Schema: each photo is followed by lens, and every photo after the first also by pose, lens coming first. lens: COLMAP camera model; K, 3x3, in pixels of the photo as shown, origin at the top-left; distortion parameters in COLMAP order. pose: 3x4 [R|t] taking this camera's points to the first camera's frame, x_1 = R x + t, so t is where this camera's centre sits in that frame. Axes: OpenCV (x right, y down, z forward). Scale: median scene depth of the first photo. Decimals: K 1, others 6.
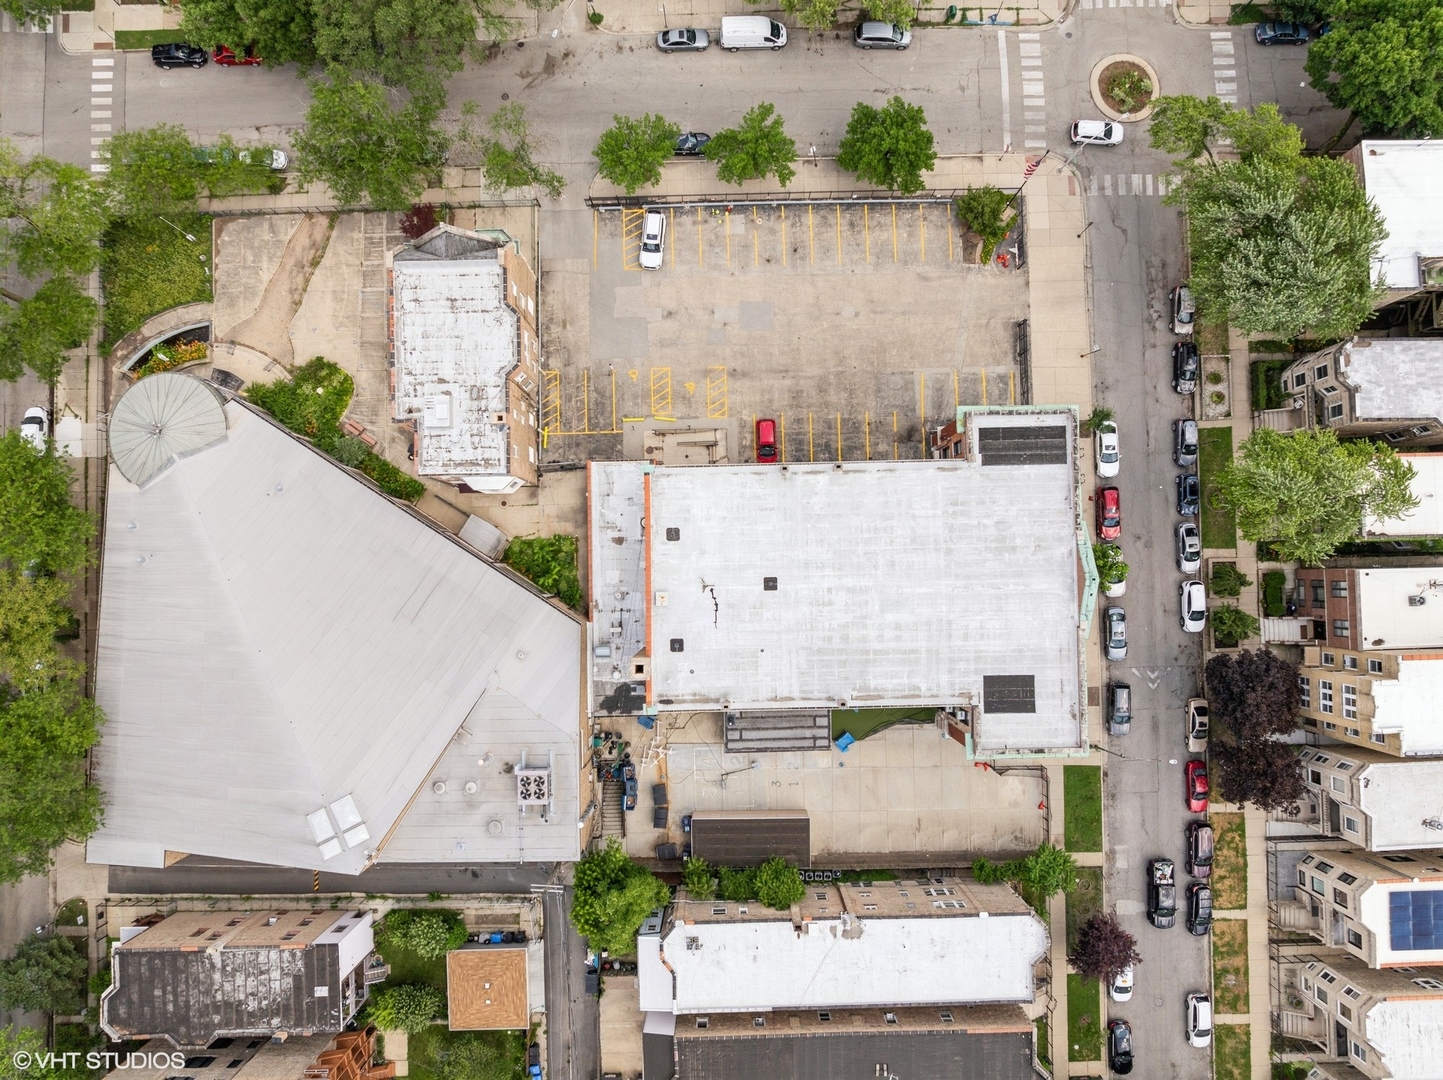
lens RADIAL K [[1016.8, 0, 723.4], [0, 1016.8, 530.7], [0, 0, 1]] dist [-0.063891, -0.001233]
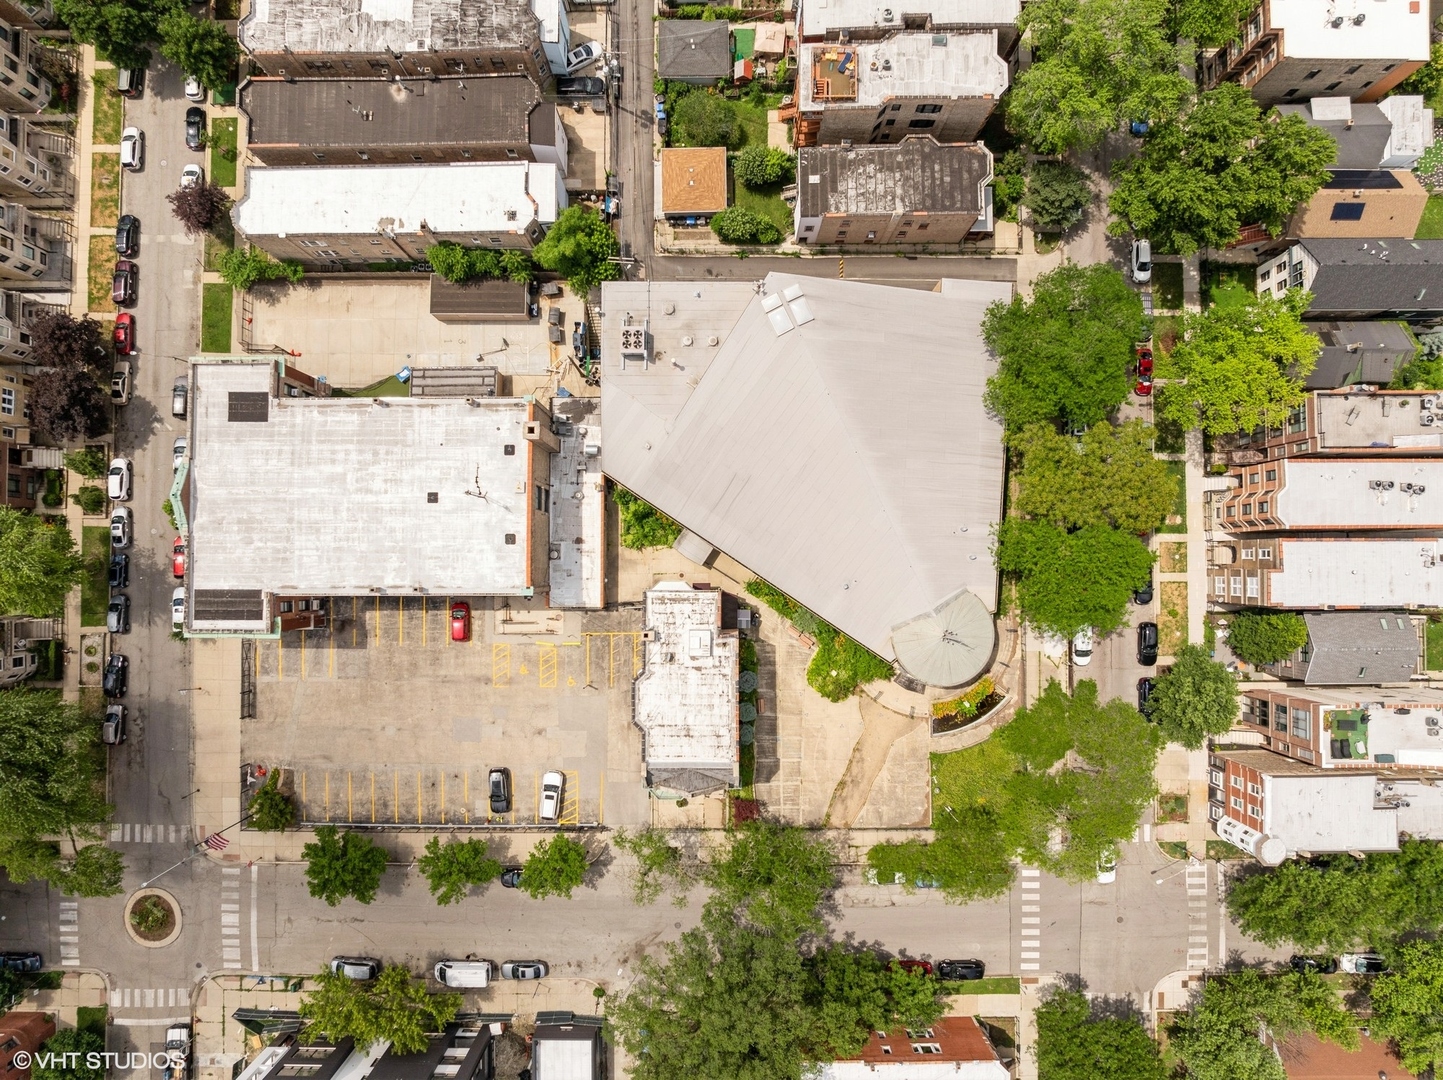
lens RADIAL K [[1007.4, 0, 721.5], [0, 1007.4, 540.0], [0, 0, 1]] dist [-0.073550, 0.012681]
pose [[-0.999809, -0.019157, -0.003739, -0.266085], [0.018856, -0.997470, 0.068549, -0.067358], [-0.005043, 0.068465, 0.997641, -0.194995]]
